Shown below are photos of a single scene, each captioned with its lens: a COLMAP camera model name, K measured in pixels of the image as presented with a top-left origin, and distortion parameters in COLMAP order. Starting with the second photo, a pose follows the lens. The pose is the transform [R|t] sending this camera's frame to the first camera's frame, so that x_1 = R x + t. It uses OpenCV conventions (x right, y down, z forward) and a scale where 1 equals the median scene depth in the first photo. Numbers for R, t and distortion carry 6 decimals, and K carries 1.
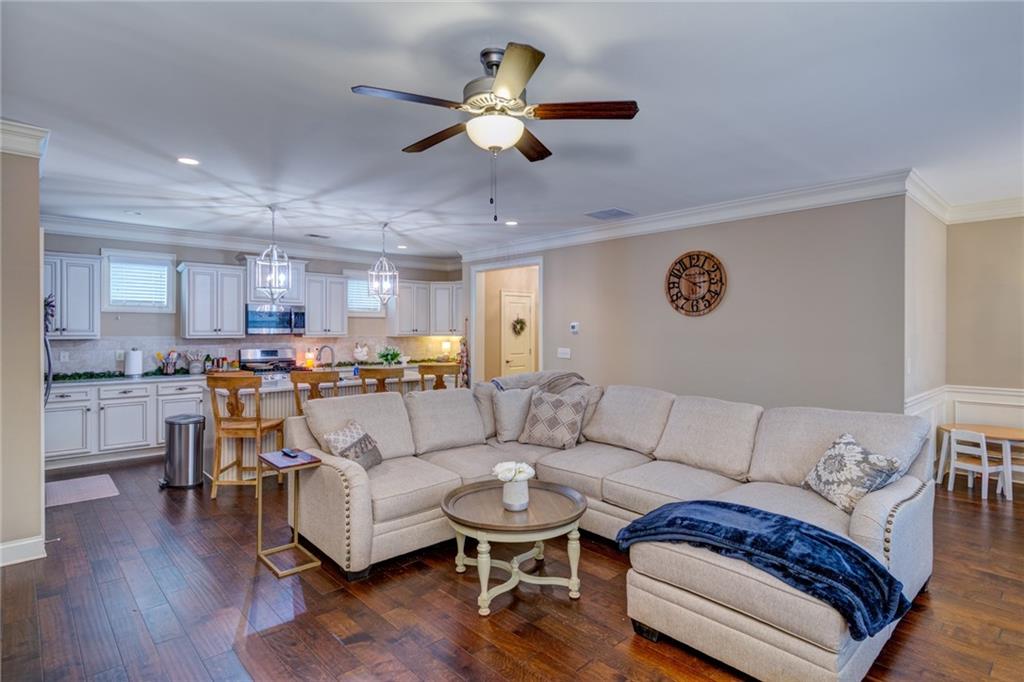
lens RADIAL K [[532.0, 0, 508.9], [0, 532.0, 331.3], [0, 0, 1]] dist [0.011426, -0.000336]
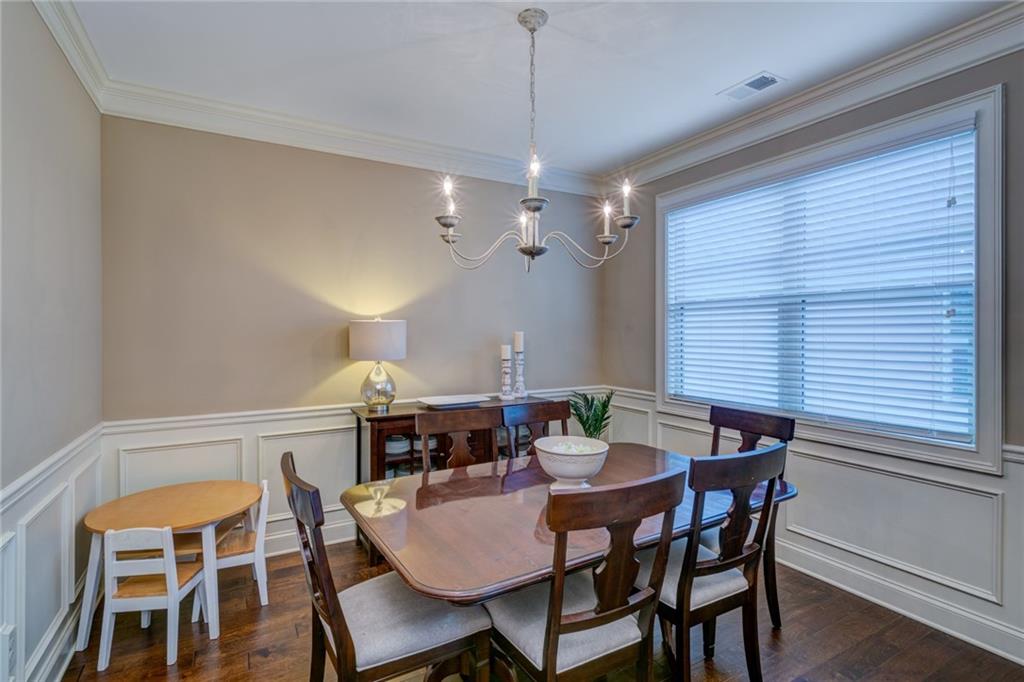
lens RADIAL K [[484.7, 0, 510.2], [0, 484.7, 331.4], [0, 0, 1]] dist [0.006817, -0.002447]
pose [[0.224368, -0.005261, 0.974490, 0.506445], [0.000529, 0.999986, 0.005277, 0.012018], [-0.974504, -0.000668, 0.224367, 0.579602]]
